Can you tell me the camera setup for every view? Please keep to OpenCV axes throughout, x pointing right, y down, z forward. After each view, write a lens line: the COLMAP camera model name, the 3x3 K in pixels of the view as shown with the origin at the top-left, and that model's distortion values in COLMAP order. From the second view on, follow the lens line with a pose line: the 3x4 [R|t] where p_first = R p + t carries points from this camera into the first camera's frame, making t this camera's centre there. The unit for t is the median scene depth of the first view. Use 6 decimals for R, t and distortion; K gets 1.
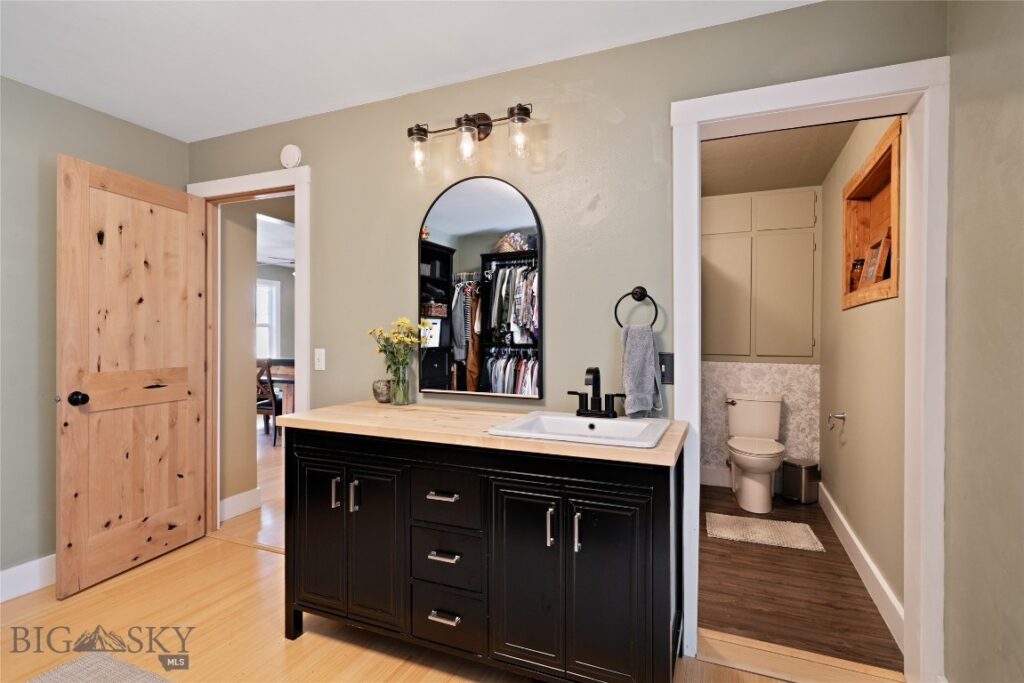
lens RADIAL K [[498.4, 0, 512.4], [0, 498.4, 340.0], [0, 0, 1]] dist [0.002960, -0.000342]
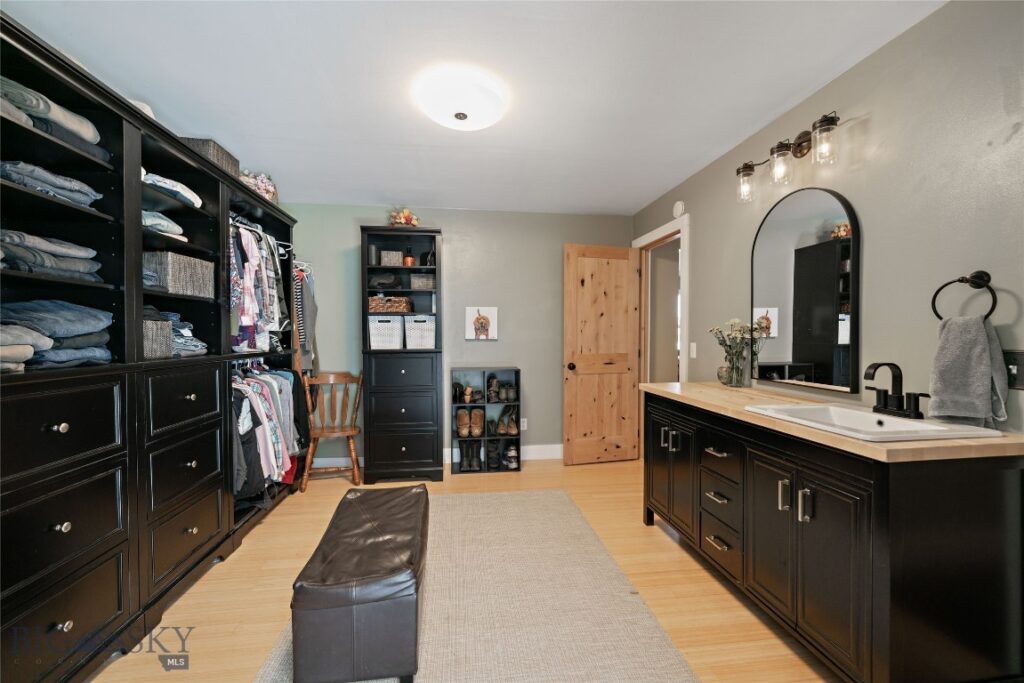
lens RADIAL K [[397.5, 0, 514.9], [0, 397.5, 341.8], [0, 0, 1]] dist [-0.002043, 0.000618]
pose [[0.530724, 0.008359, -0.847504, 0.333121], [-0.000505, 0.999954, 0.009546, 0.005083], [0.847545, -0.004638, 0.530703, -0.016952]]
